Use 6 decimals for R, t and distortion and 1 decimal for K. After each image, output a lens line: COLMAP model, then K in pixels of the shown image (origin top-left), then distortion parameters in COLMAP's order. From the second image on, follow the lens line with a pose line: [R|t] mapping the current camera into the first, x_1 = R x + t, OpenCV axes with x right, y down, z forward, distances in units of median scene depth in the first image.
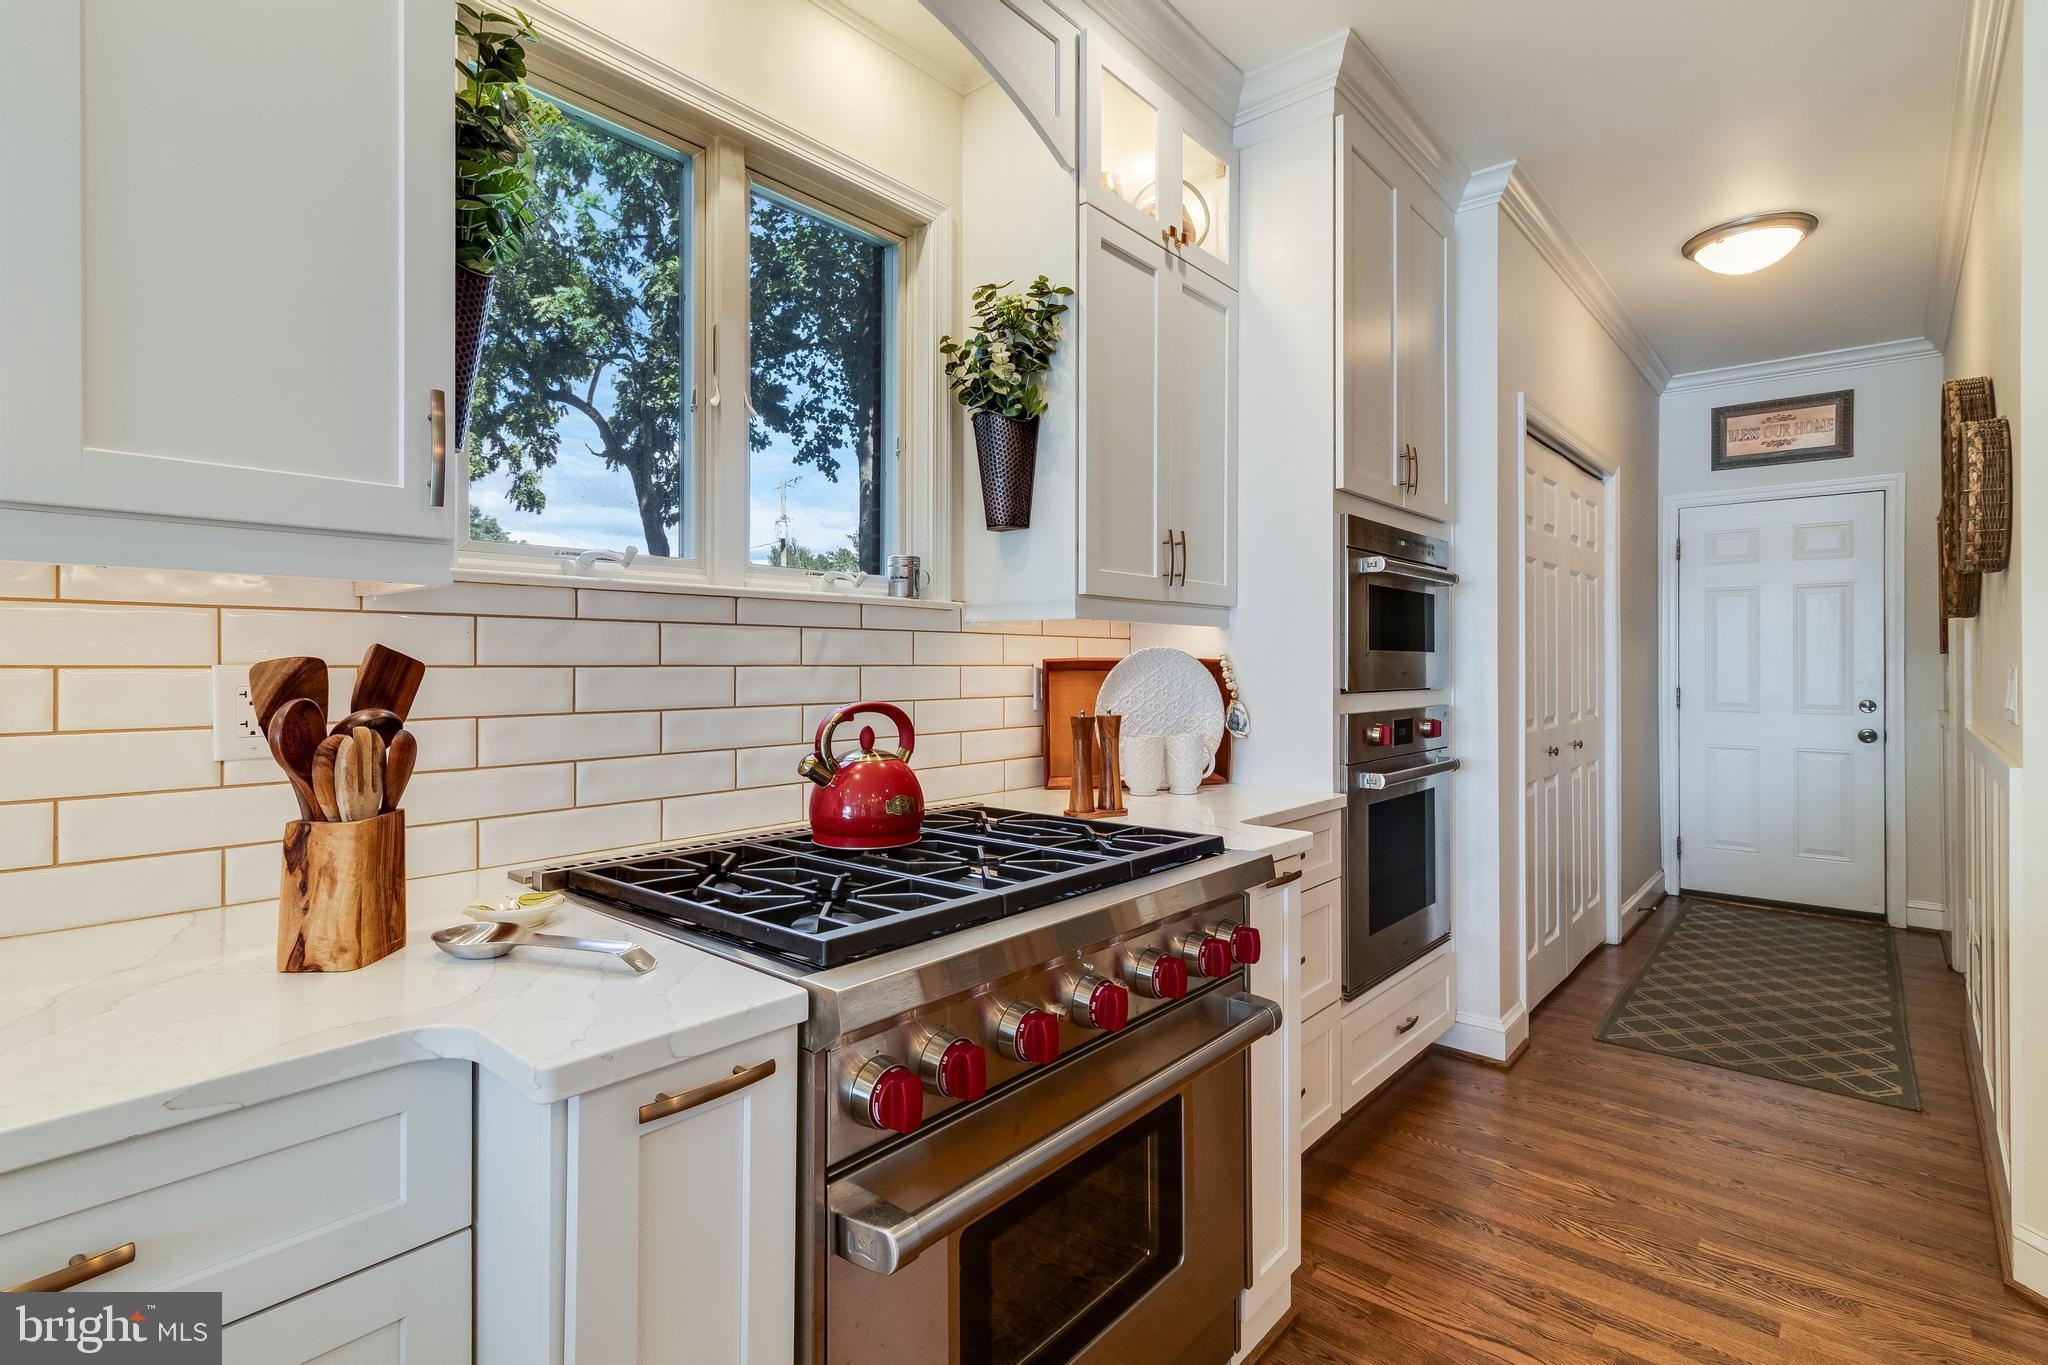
lens RADIAL K [[954.7, 0, 1032.1], [0, 954.7, 663.3], [0, 0, 1]] dist [0.005862, -0.000822]
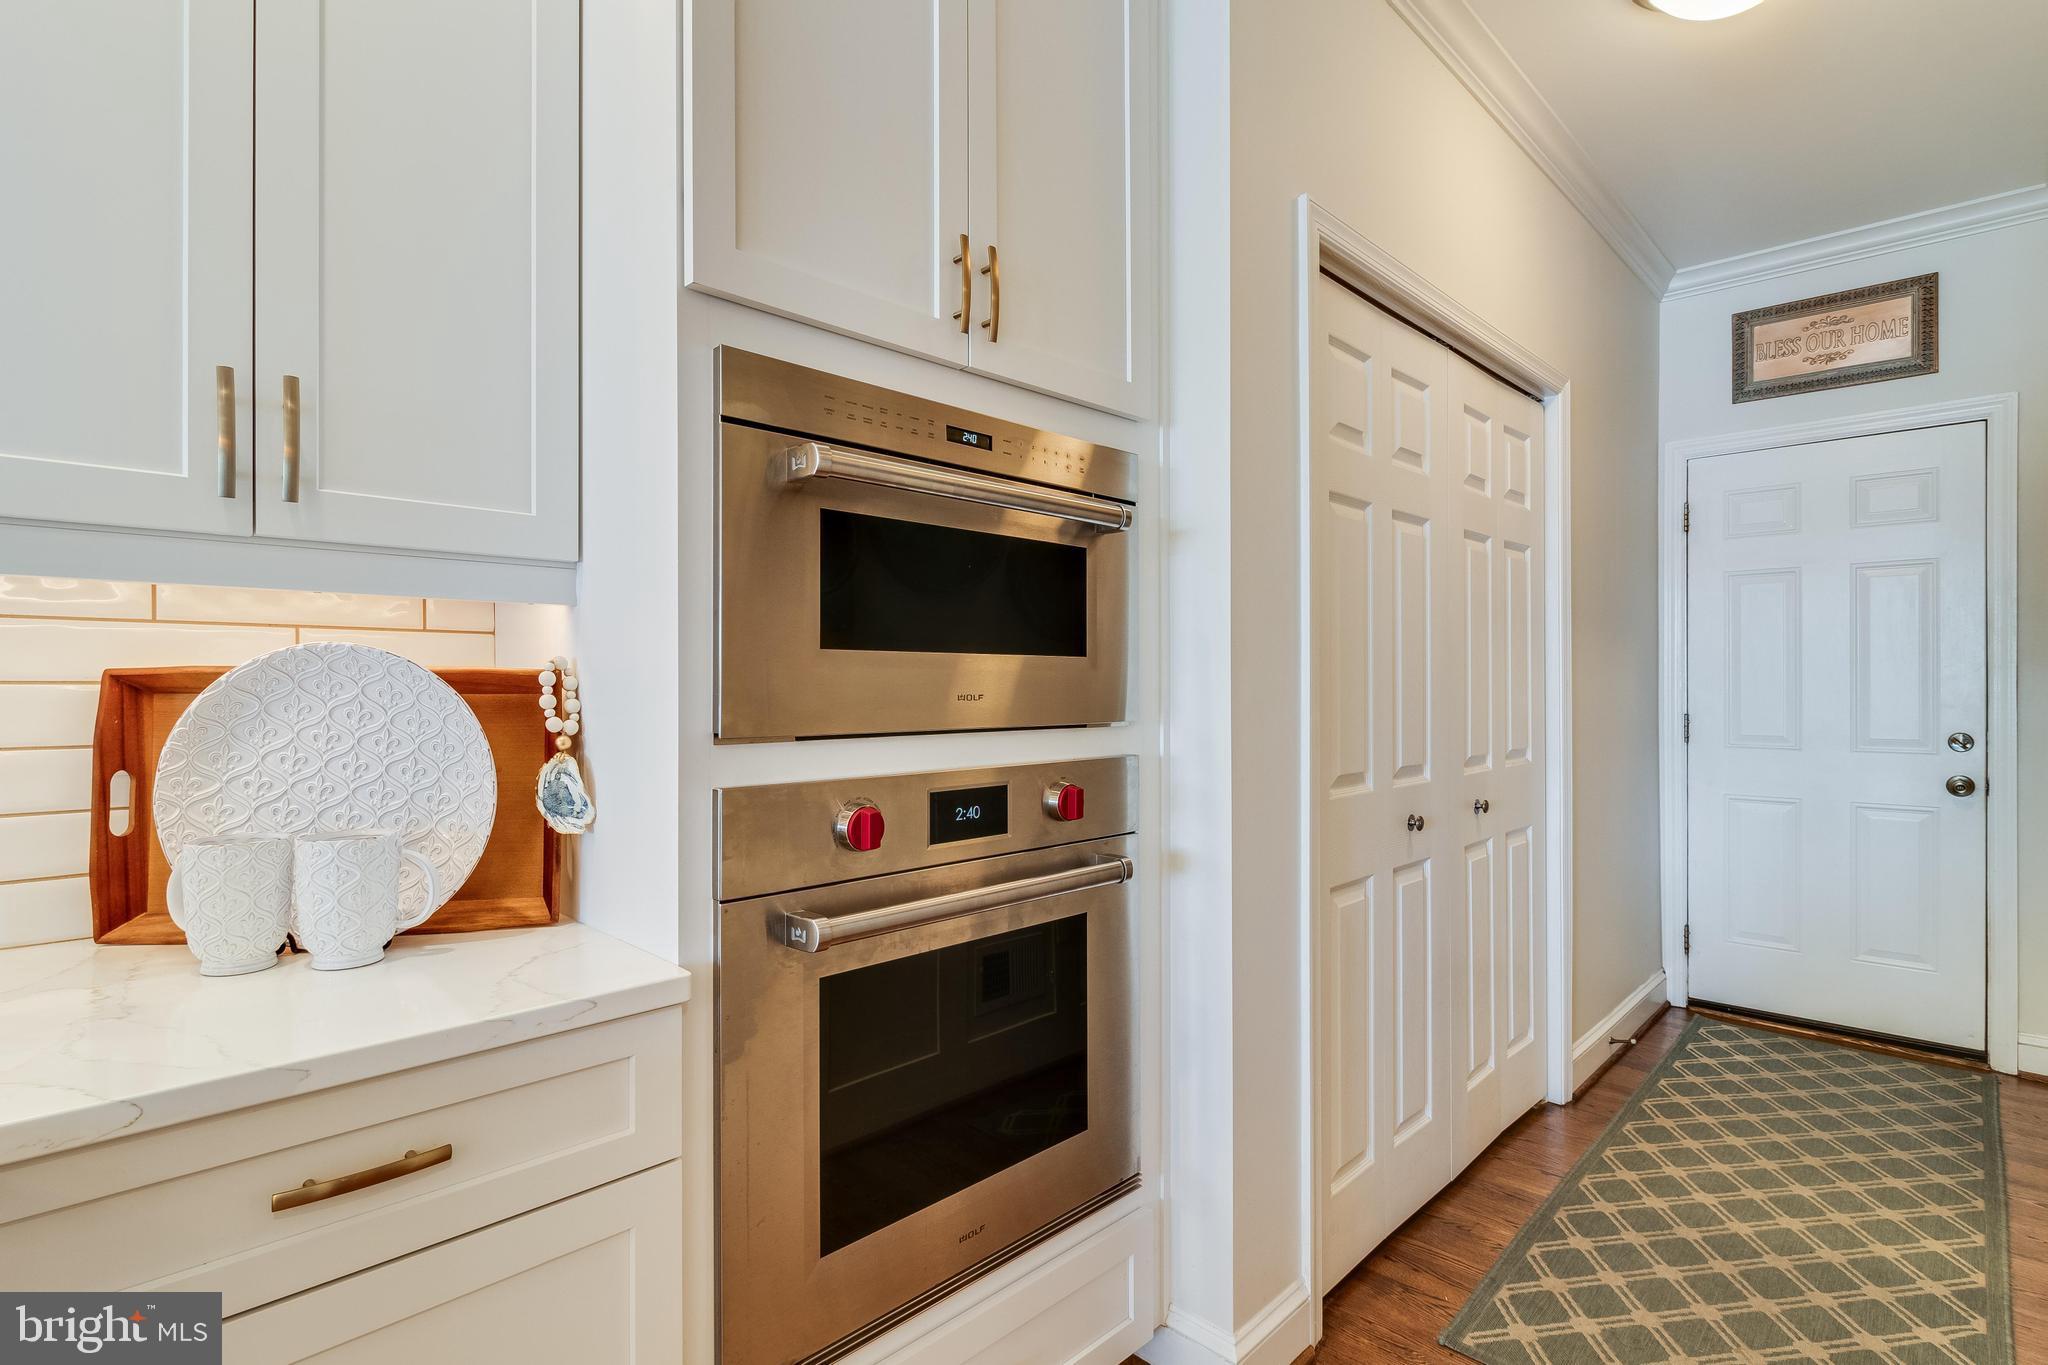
lens RADIAL K [[996.2, 0, 1017.7], [0, 996.2, 683.4], [0, 0, 1]] dist [-0.004428, -0.002110]
pose [[0.998530, -0.001207, -0.054184, 0.249362], [0.001357, 0.999995, 0.002739, 0.000921], [0.054181, -0.002809, 0.998527, 0.270977]]
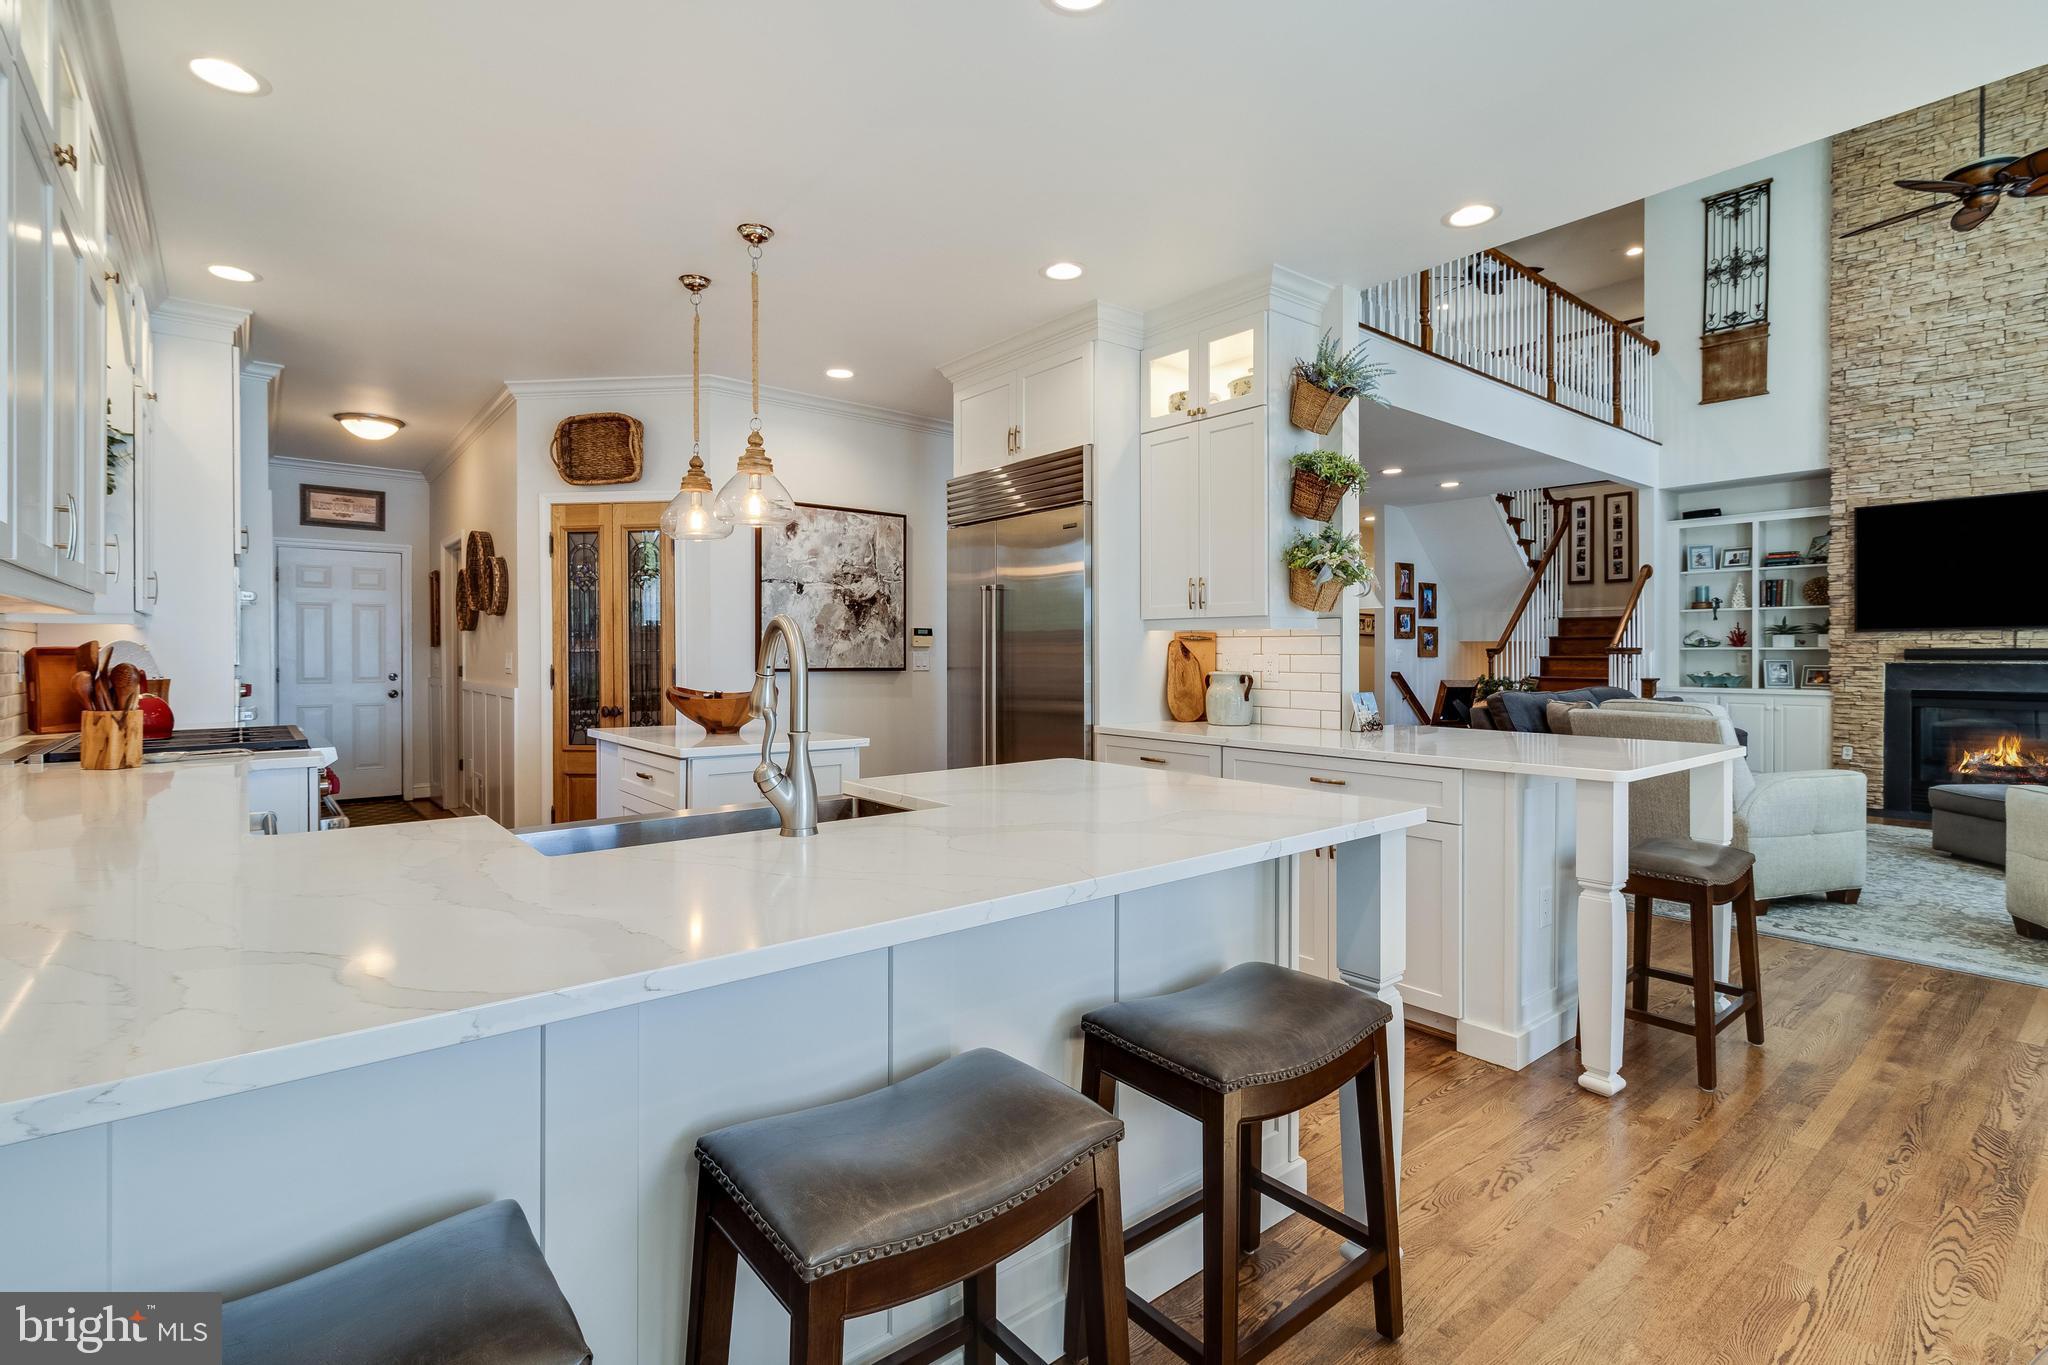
lens RADIAL K [[954.7, 0, 1017.0], [0, 954.7, 653.1], [0, 0, 1]] dist [0.005862, -0.000822]
pose [[0.166283, 0.000645, 0.986078, -0.650127], [0.000097, 1.000000, -0.000670, 0.002891], [-0.986078, 0.000207, 0.166282, -0.402467]]
